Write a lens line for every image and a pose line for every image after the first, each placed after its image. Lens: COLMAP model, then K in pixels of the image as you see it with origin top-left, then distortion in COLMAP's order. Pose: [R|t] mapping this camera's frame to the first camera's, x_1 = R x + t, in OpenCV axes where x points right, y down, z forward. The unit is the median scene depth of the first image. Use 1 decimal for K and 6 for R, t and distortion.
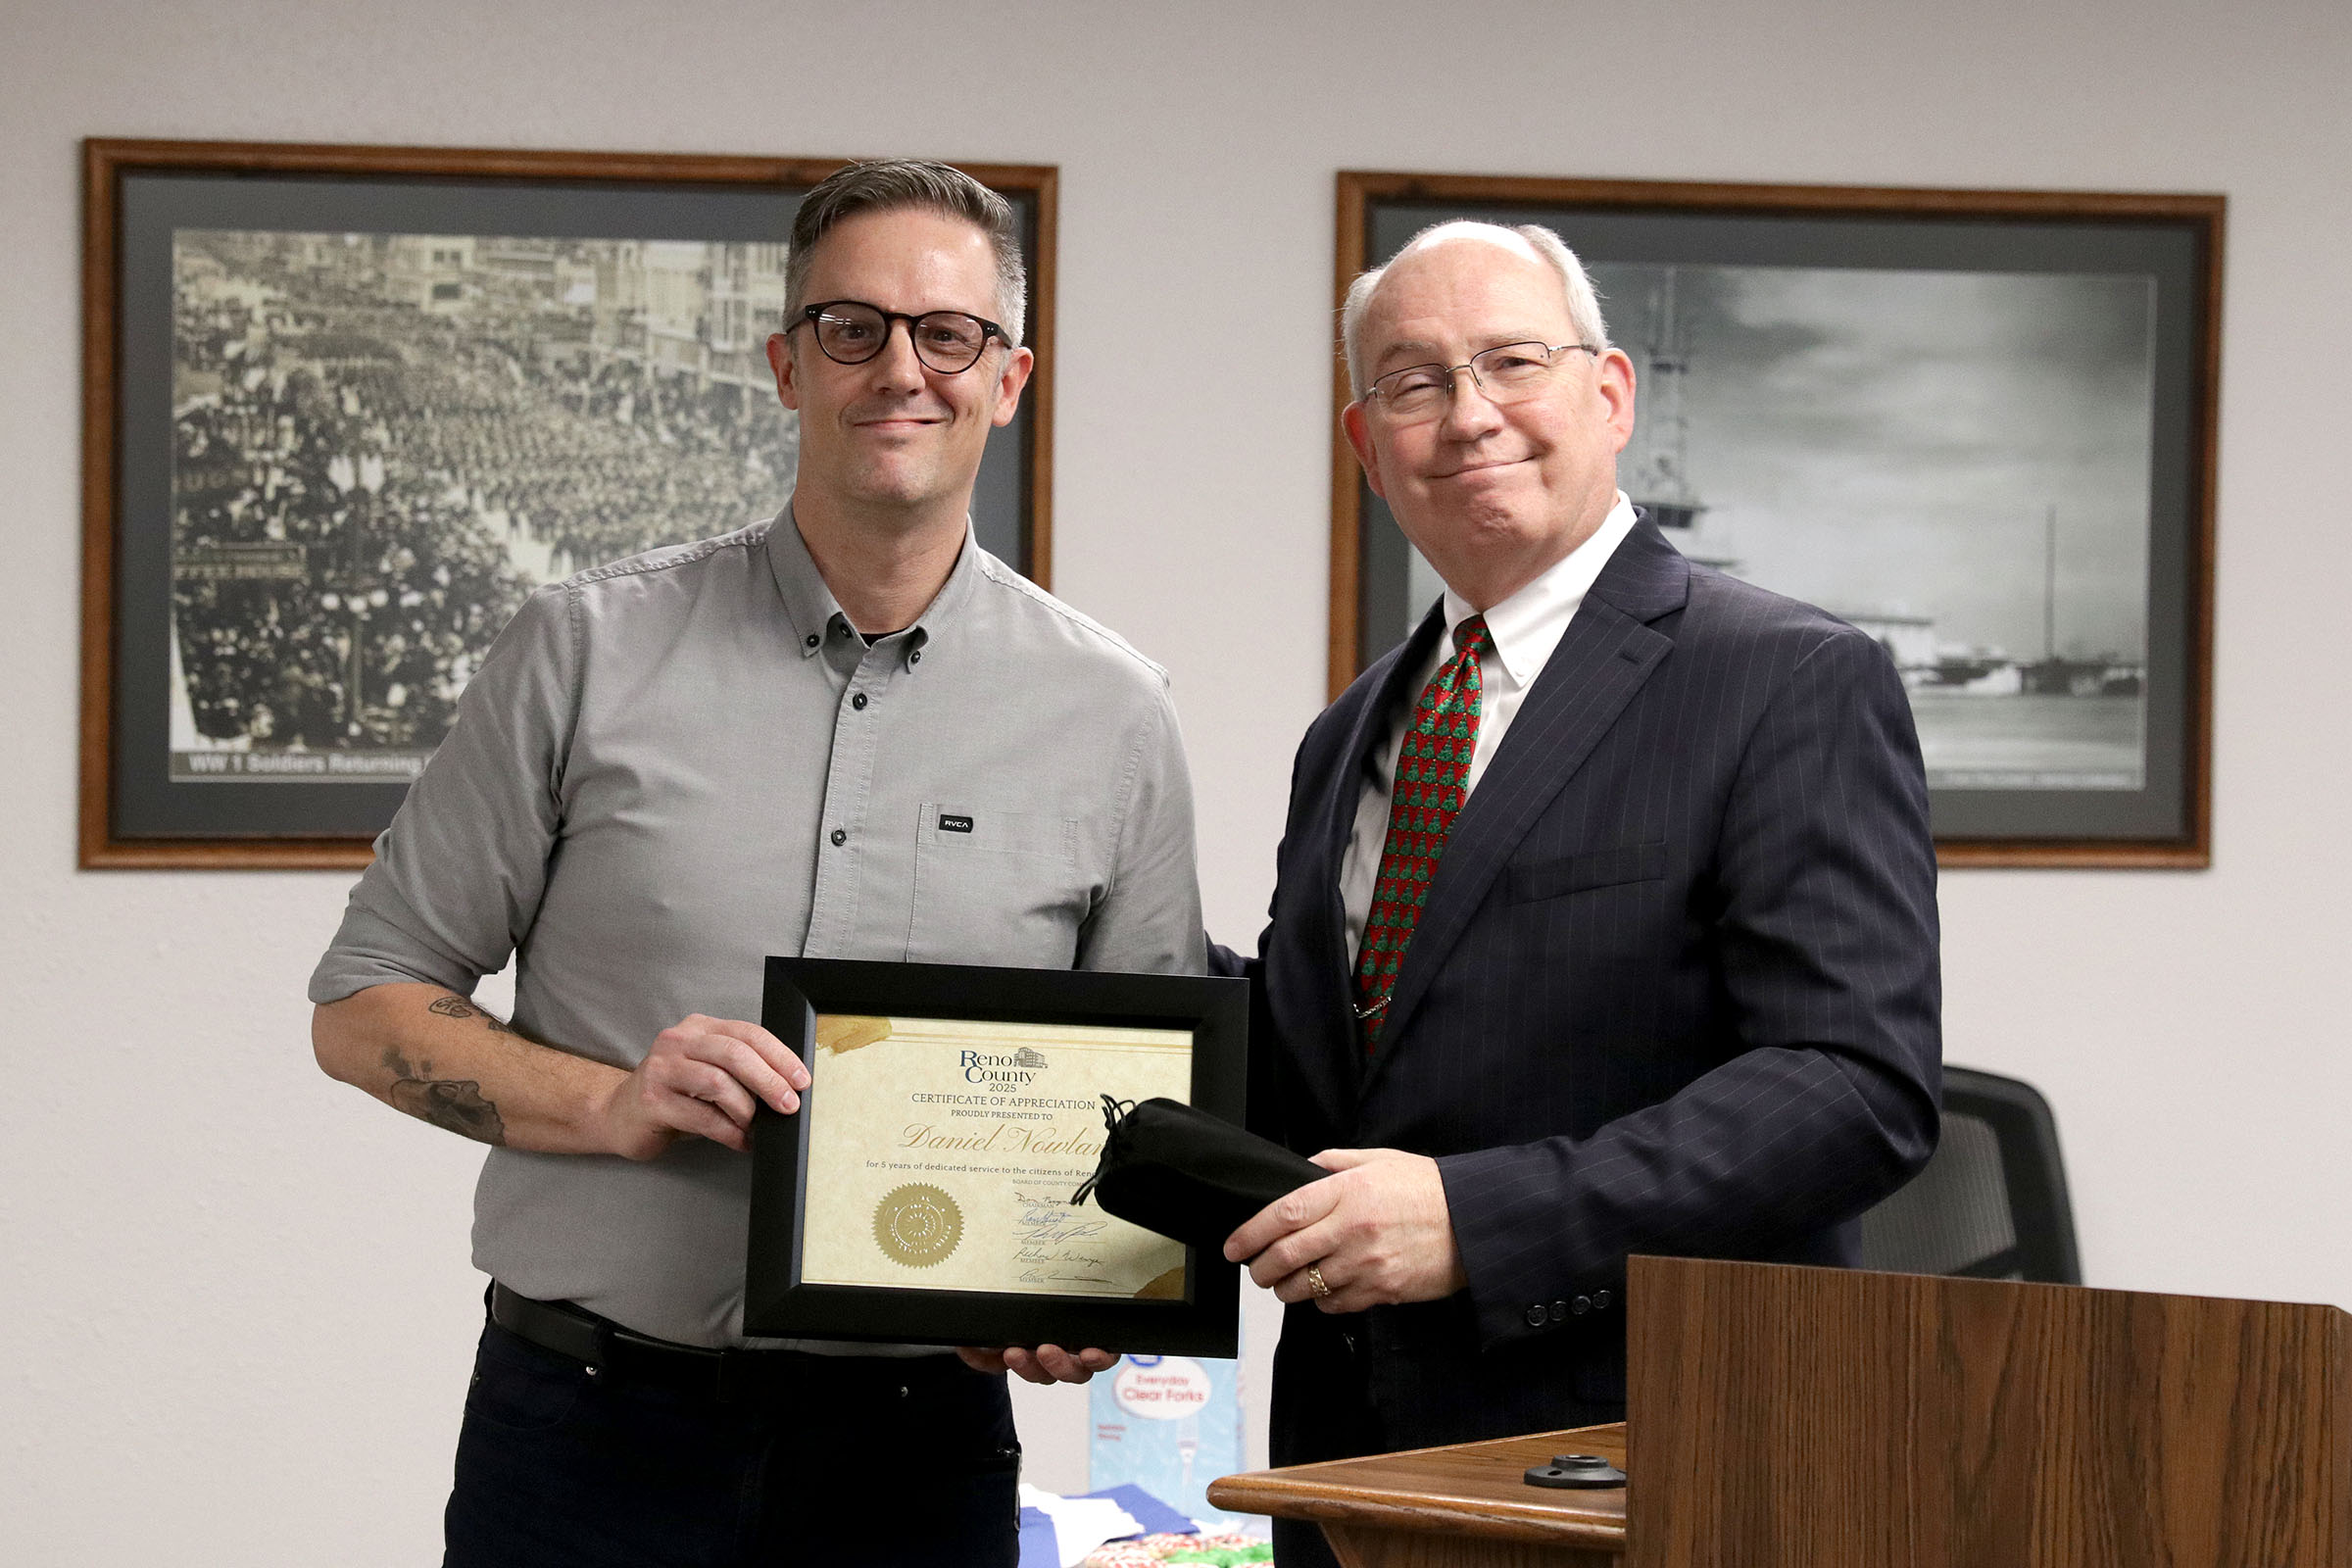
lens RADIAL K [[7411.5, 0, 1015.9], [0, 7411.5, 786.0], [0, 0, 1]] dist [0.130696, 0.081979]
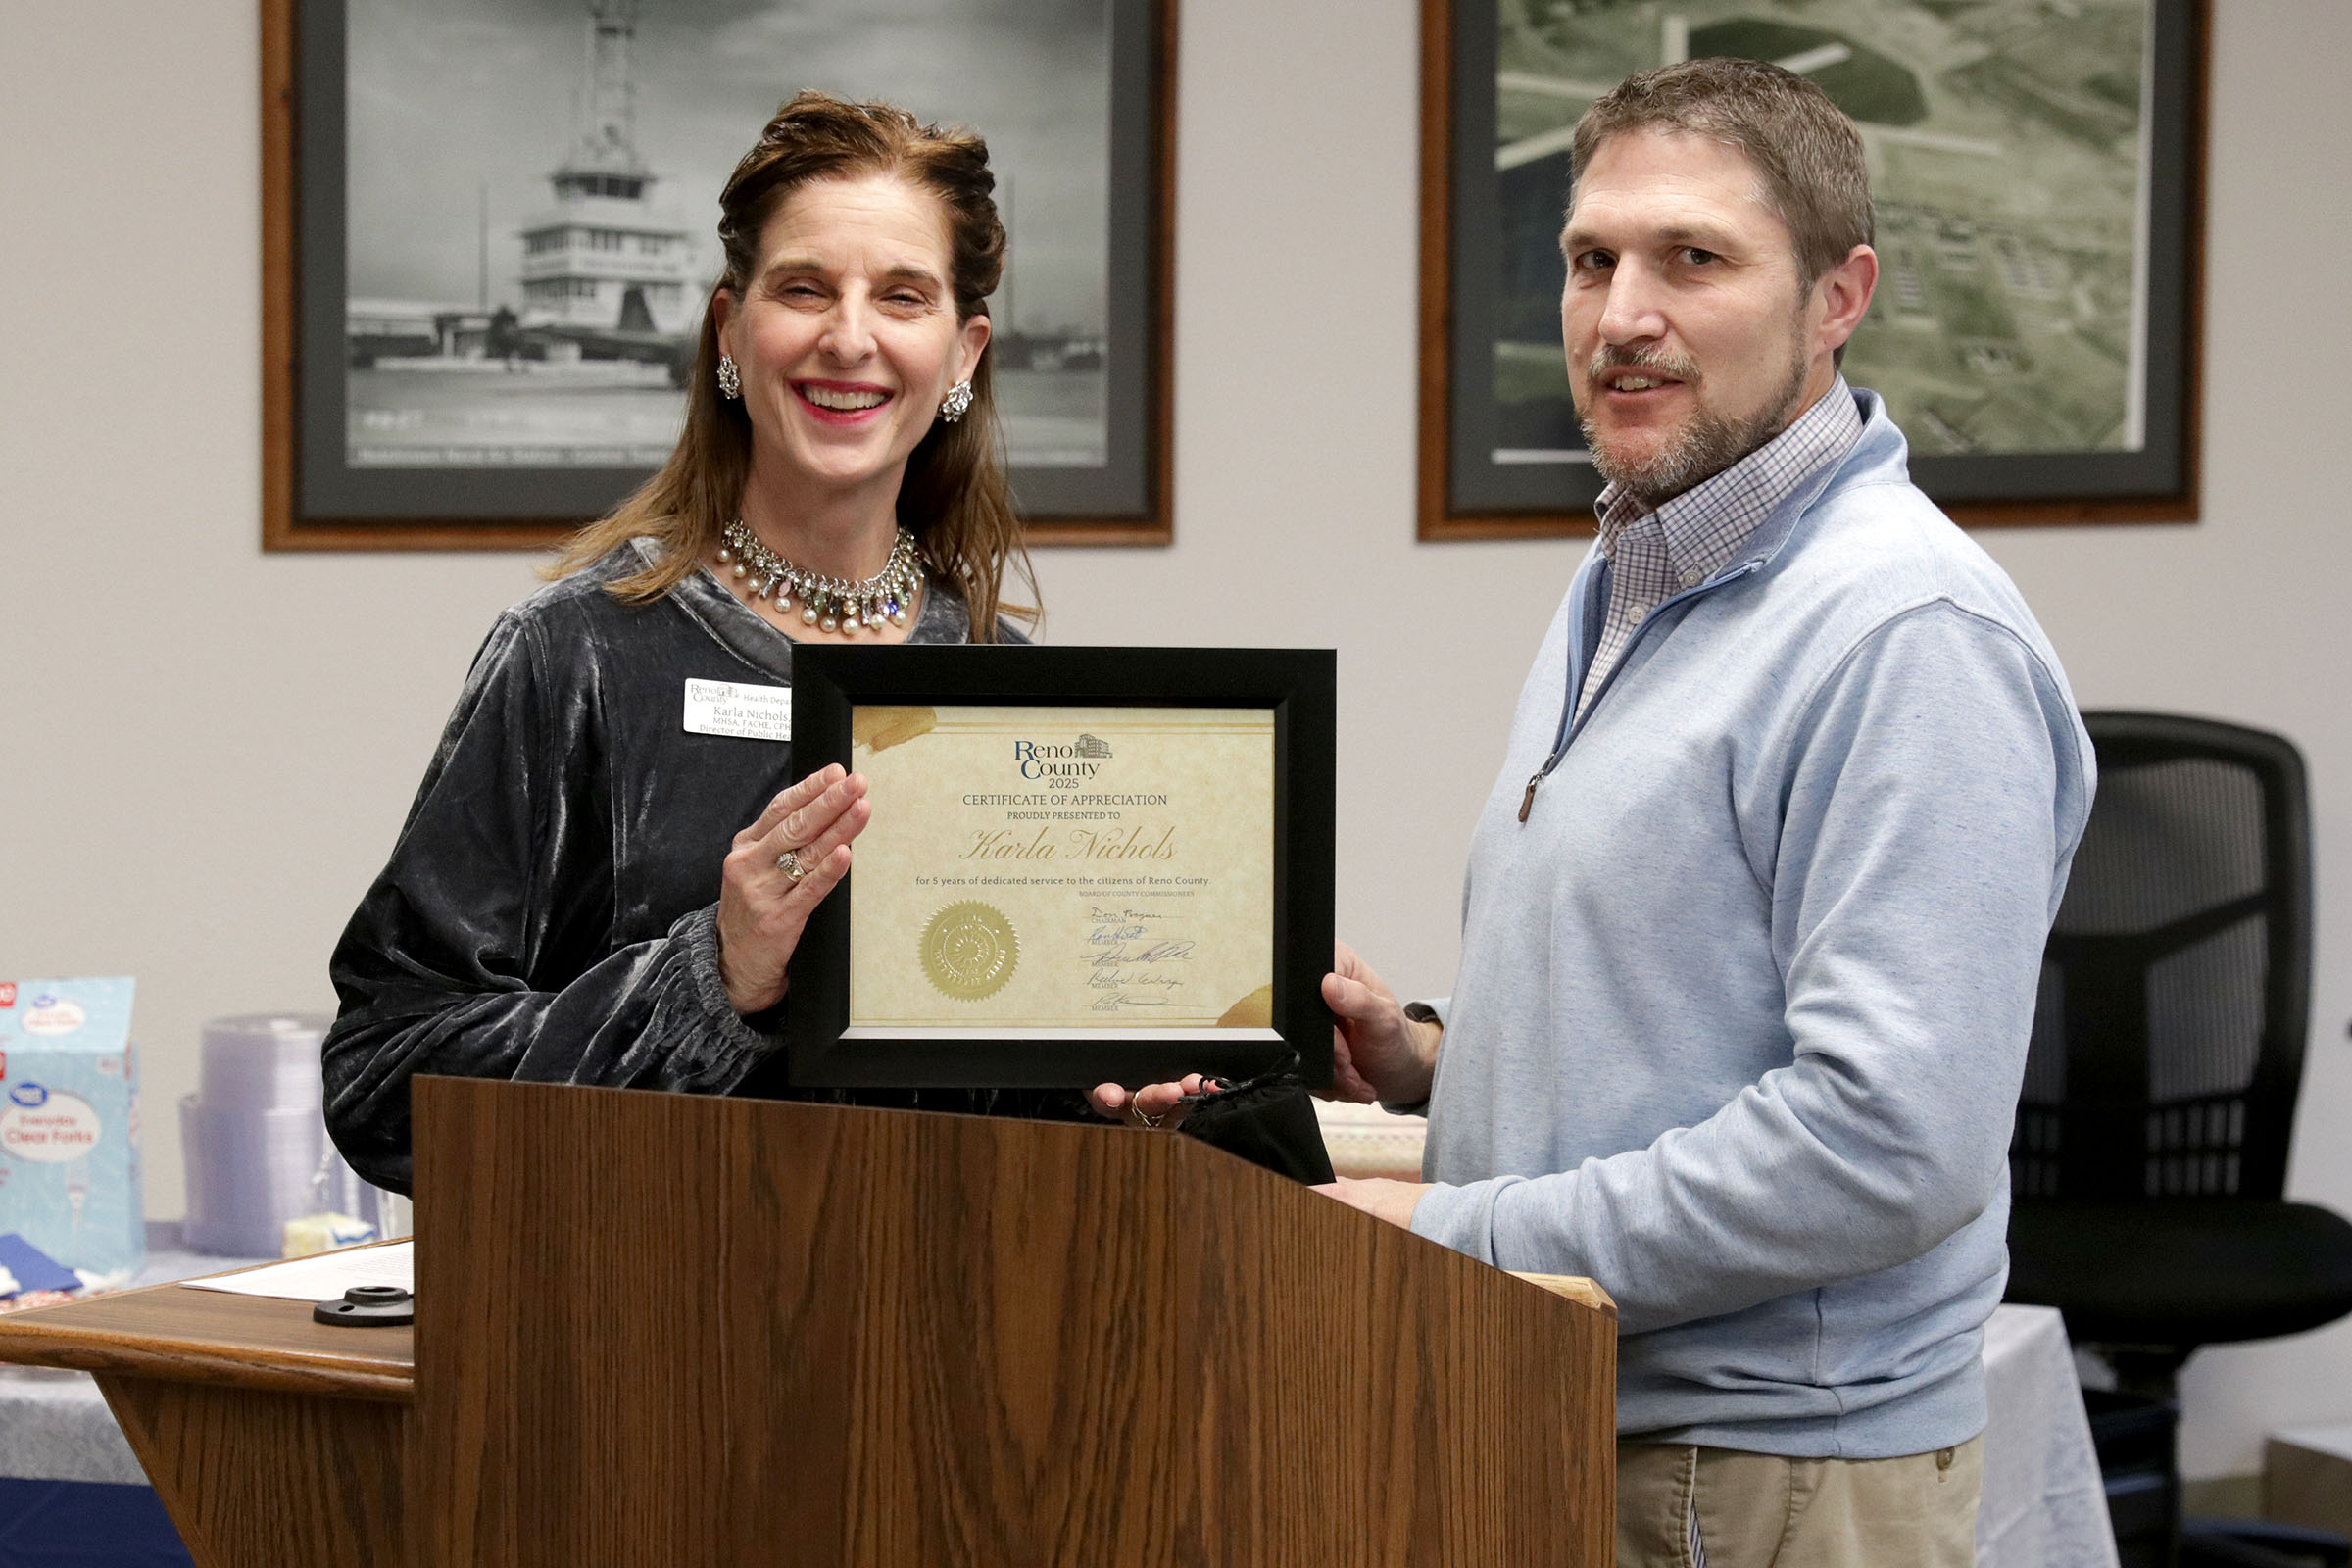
lens RADIAL K [[6946.5, 0, 1276.8], [0, 6946.5, 961.0], [0, 0, 1]] dist [0.081852, 0.932268]
pose [[0.987122, -0.018136, 0.158941, 0.028010], [0.005283, 0.996707, 0.080915, -0.009132], [-0.159885, -0.079033, 0.983967, 0.088451]]
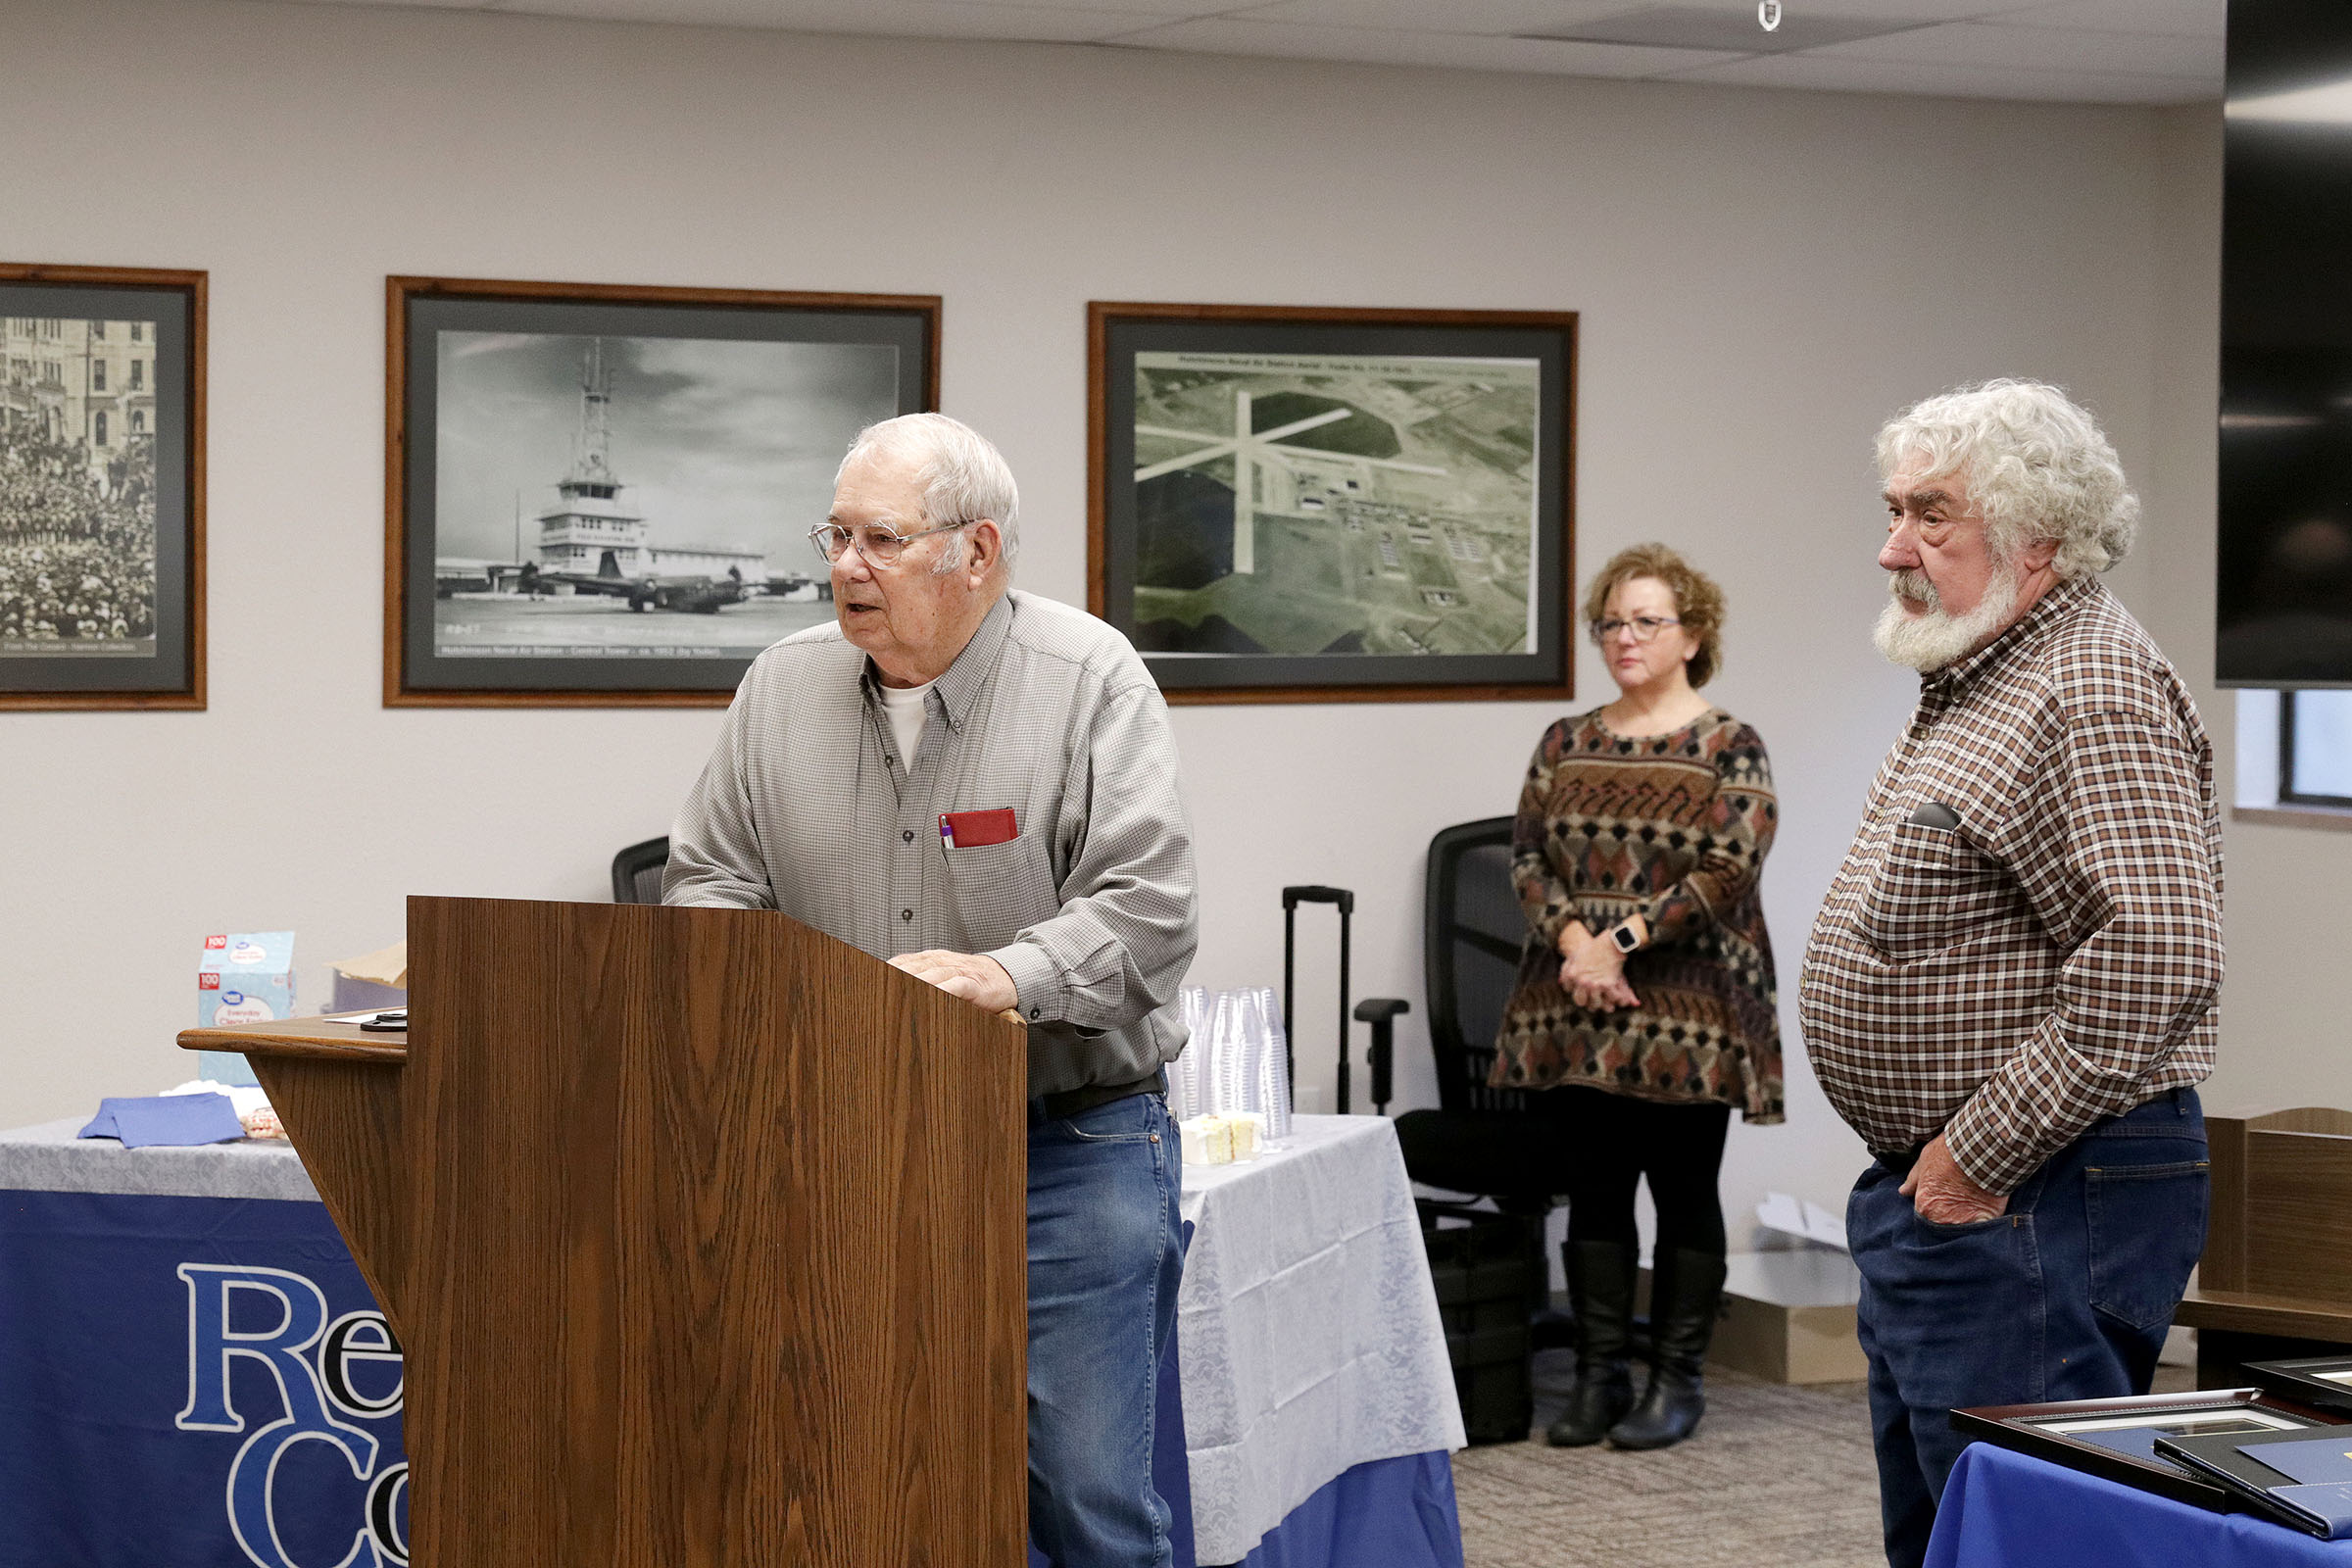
lens RADIAL K [[5059.3, 0, 1140.3], [0, 5059.3, 751.4], [0, 0, 1]] dist [0.063775, 0.143743]
pose [[0.988370, -0.007284, 0.151896, 0.038387], [0.005526, 0.999913, 0.011992, 0.008256], [-0.151971, -0.011013, 0.988324, -0.116084]]
